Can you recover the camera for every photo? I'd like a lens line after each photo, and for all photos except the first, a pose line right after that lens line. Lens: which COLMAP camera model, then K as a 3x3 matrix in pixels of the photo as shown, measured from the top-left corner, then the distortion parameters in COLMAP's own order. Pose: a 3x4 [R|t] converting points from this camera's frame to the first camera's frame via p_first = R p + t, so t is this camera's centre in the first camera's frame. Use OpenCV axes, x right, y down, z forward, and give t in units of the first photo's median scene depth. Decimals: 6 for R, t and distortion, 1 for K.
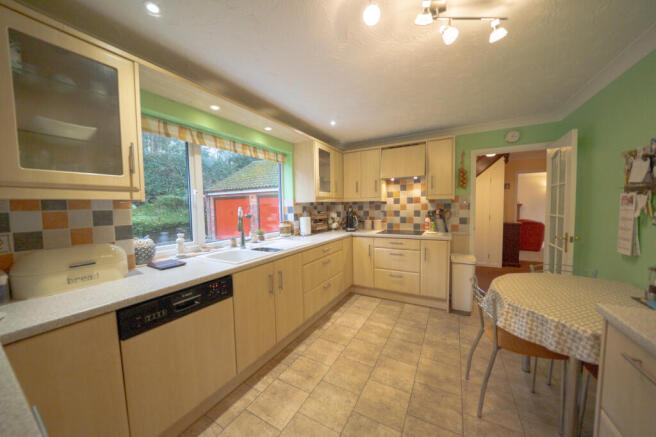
lens RADIAL K [[230.1, 0, 329.1], [0, 230.1, 219.5], [0, 0, 1]] dist [-0.017212, -0.000151]
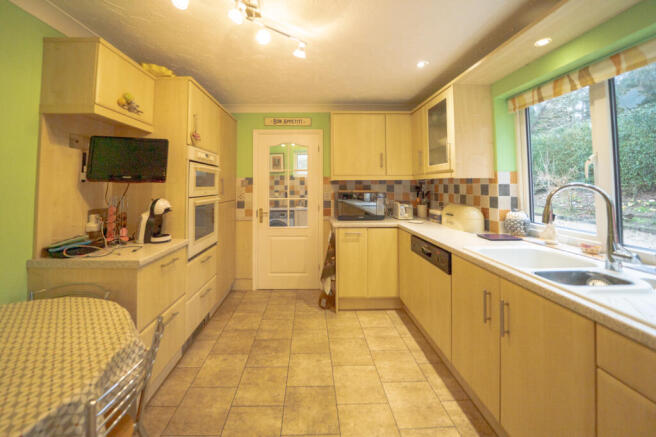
lens RADIAL K [[230.1, 0, 321.7], [0, 230.1, 177.9], [0, 0, 1]] dist [-0.017212, -0.000151]
pose [[-0.848802, 0.002010, -0.528707, 0.557241], [-0.014700, 0.999516, 0.027399, -0.097200], [0.528506, 0.031029, -0.848362, 1.543612]]
